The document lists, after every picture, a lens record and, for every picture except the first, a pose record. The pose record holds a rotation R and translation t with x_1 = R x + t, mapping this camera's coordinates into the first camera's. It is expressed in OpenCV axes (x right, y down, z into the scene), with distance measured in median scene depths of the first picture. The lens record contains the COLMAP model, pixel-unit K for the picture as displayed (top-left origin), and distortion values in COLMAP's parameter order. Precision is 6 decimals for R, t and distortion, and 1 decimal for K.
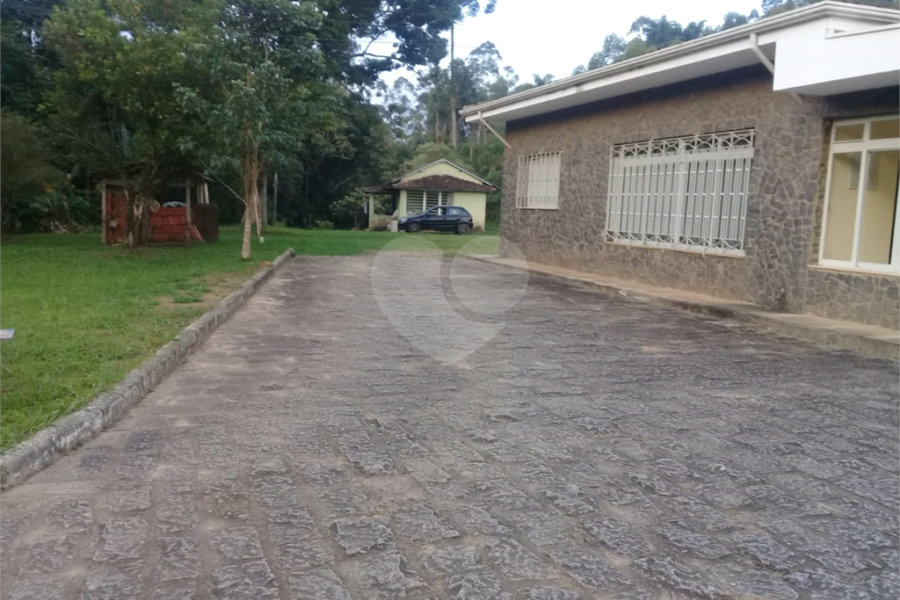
lens RADIAL K [[821.5, 0, 450.0], [0, 821.5, 300.0], [0, 0, 1]] dist [0.082538, -0.179833]
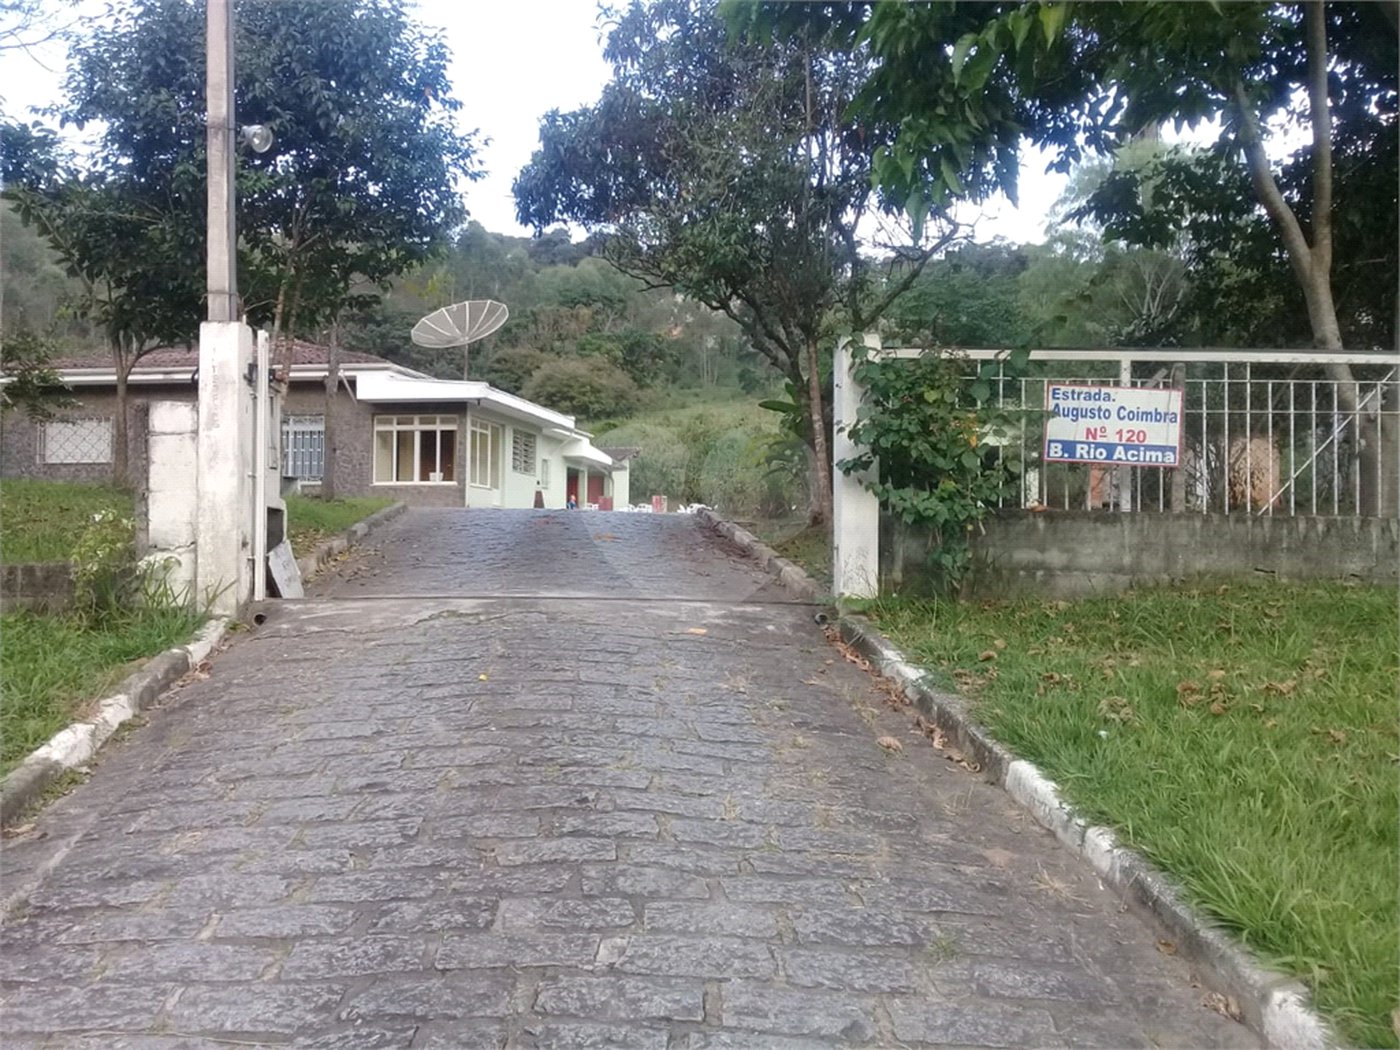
lens RADIAL K [[1289.6, 0, 700.0], [0, 1289.6, 525.0], [0, 0, 1]] dist [0.063685, -0.002087]
pose [[0.486508, -0.014640, 0.873553, -1.773454], [0.110146, 0.992910, -0.044703, 0.261096], [-0.866705, 0.117967, 0.484672, -1.111878]]
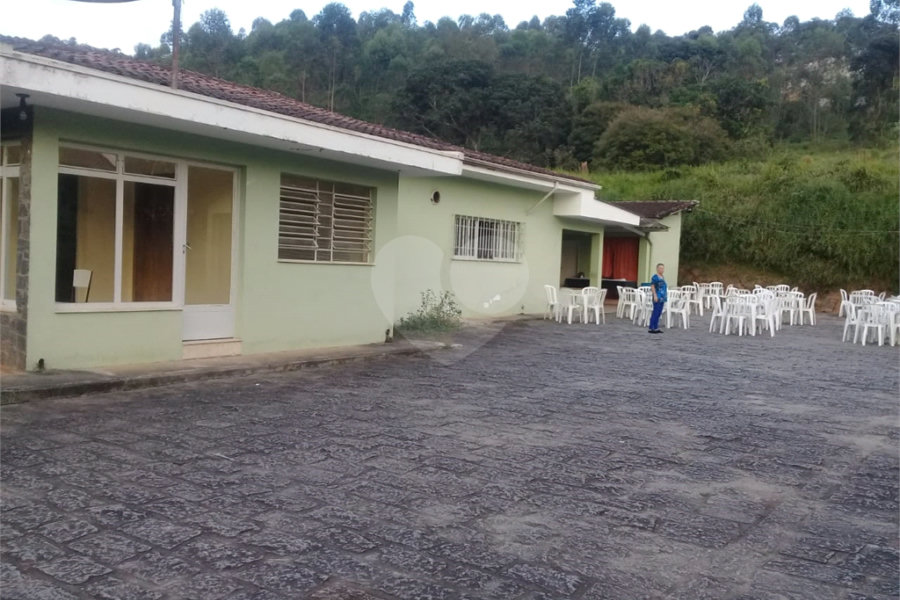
lens RADIAL K [[821.5, 0, 450.0], [0, 821.5, 300.0], [0, 0, 1]] dist [0.082538, -0.179833]
pose [[0.798985, -0.042565, 0.599843, 0.325323], [0.064527, 0.997801, -0.015147, 0.012080], [-0.597879, 0.050808, 0.799974, -0.106920]]
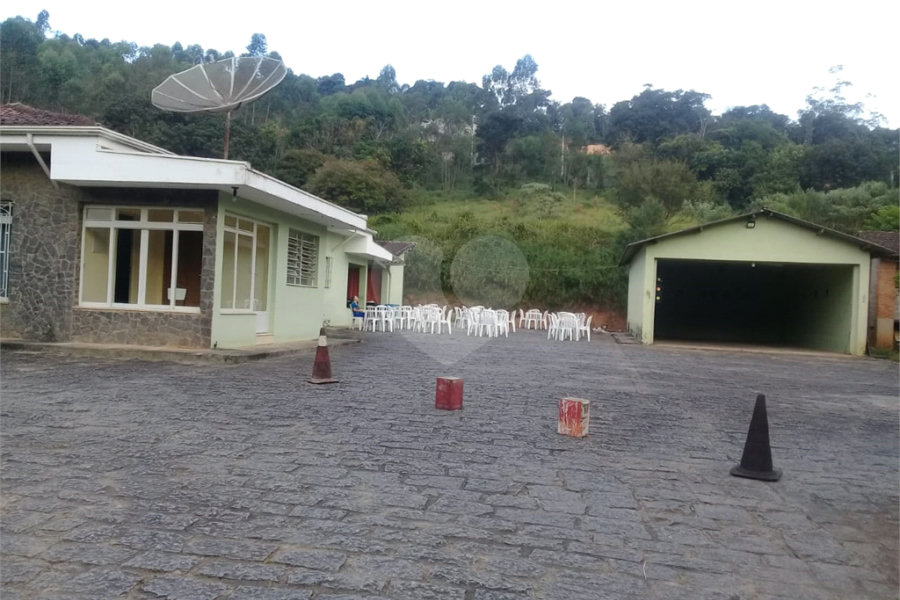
lens RADIAL K [[821.5, 0, 450.0], [0, 821.5, 300.0], [0, 0, 1]] dist [0.082538, -0.179833]
pose [[0.453513, -0.019417, 0.891038, -0.467380], [0.073476, 0.997174, -0.015667, 0.013538], [-0.888216, 0.072575, 0.453658, -0.165253]]
